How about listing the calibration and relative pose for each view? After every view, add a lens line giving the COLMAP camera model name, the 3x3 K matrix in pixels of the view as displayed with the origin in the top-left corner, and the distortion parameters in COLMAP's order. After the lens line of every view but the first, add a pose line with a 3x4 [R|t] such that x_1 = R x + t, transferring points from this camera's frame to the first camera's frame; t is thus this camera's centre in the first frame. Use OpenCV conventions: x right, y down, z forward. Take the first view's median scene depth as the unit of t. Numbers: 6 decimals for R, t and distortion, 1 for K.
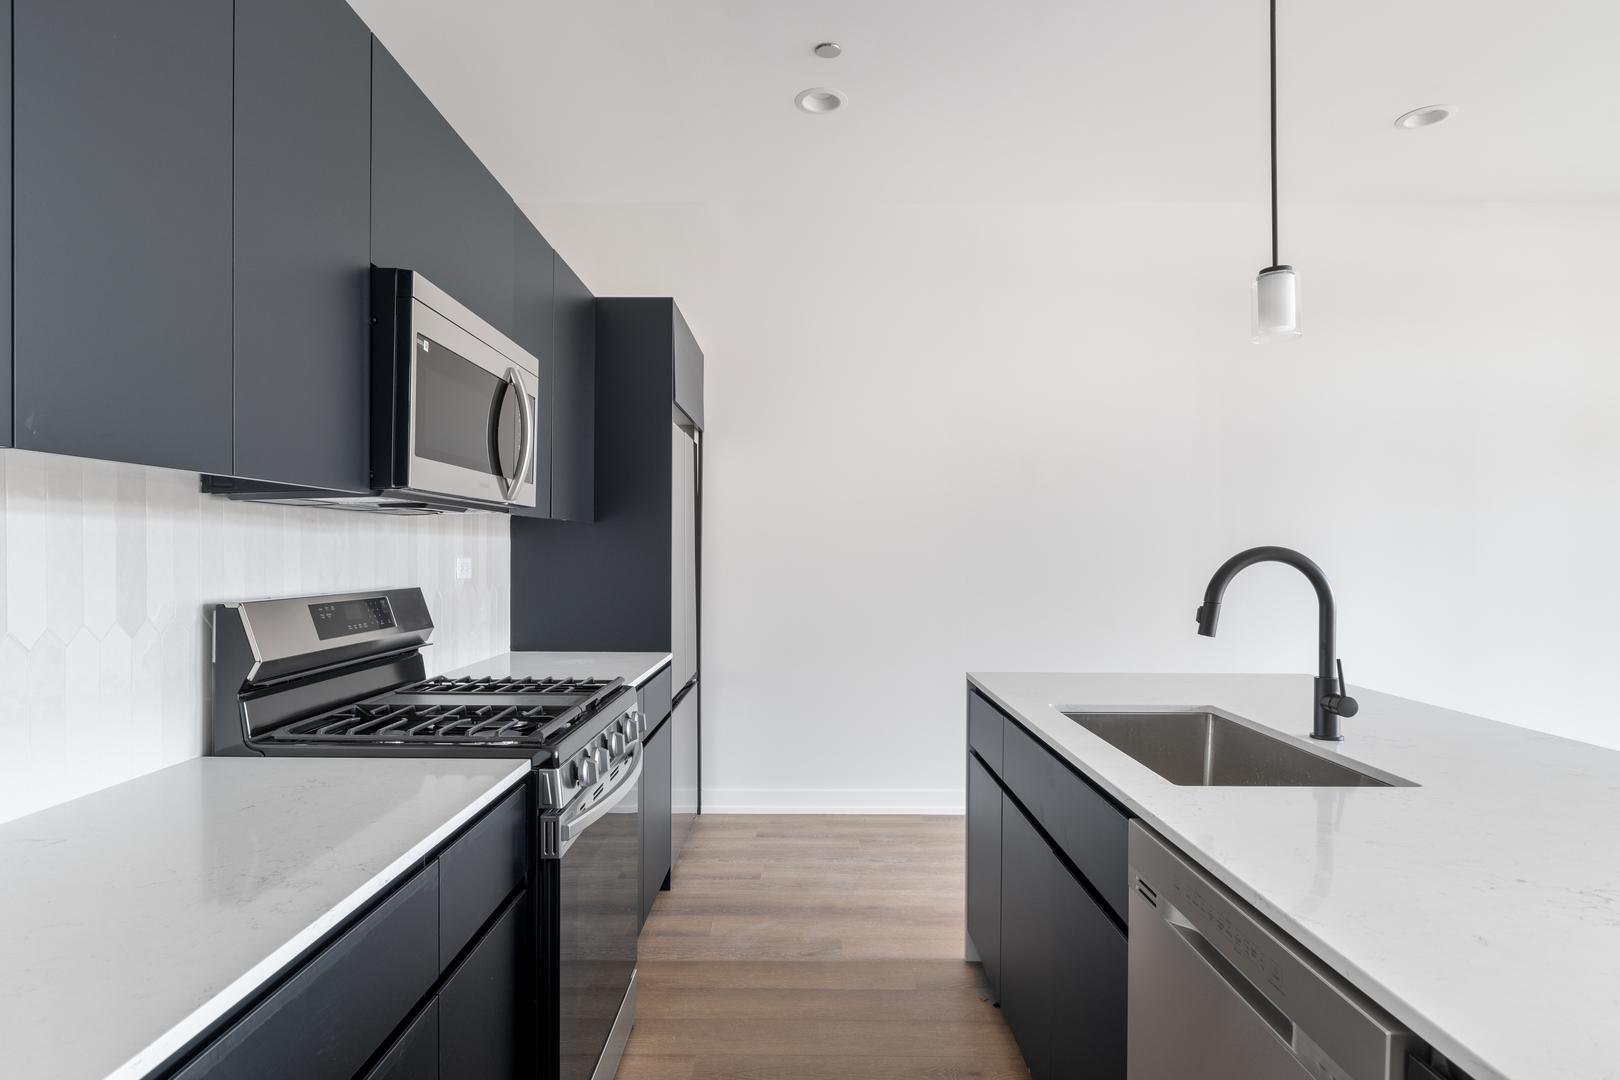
lens RADIAL K [[877.1, 0, 803.4], [0, 877.1, 568.9], [0, 0, 1]] dist [-0.005005, -0.001197]
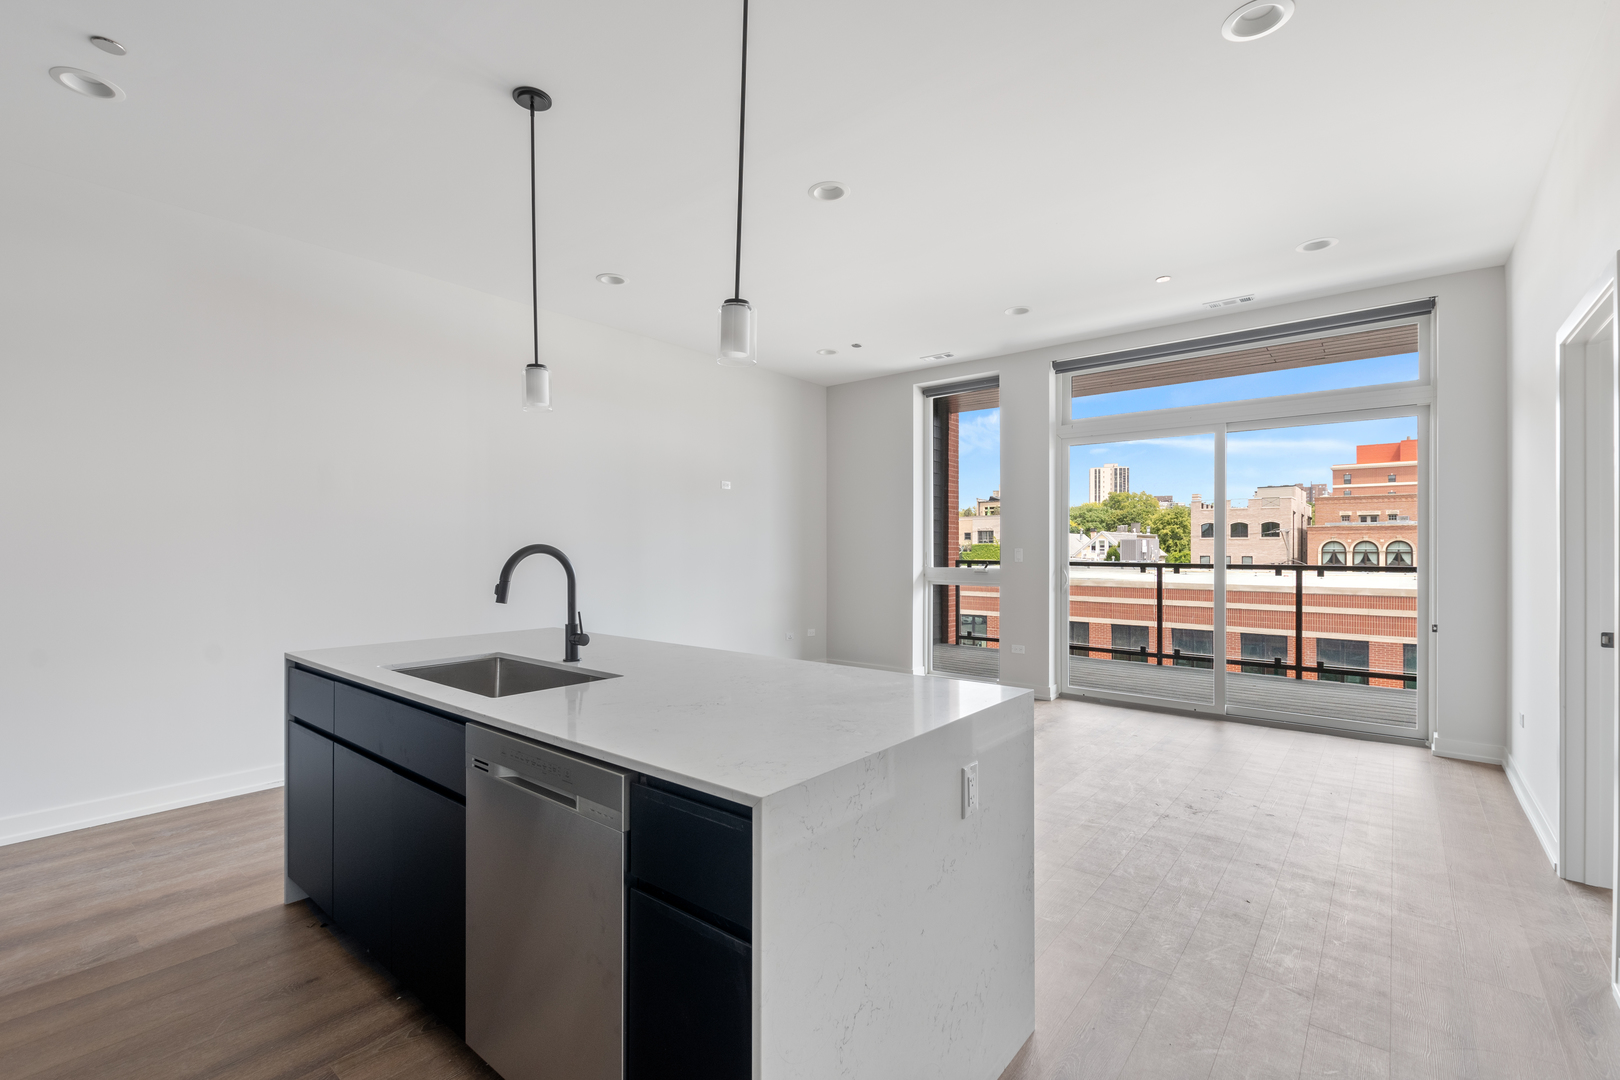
lens RADIAL K [[706.8, 0, 806.5], [0, 706.8, 529.2], [0, 0, 1]] dist [0.003810, -0.000891]
pose [[0.626720, 0.017085, 0.779057, -0.118275], [0.018446, 0.999154, -0.036751, 0.002318], [-0.779026, 0.037403, 0.625875, -0.131043]]
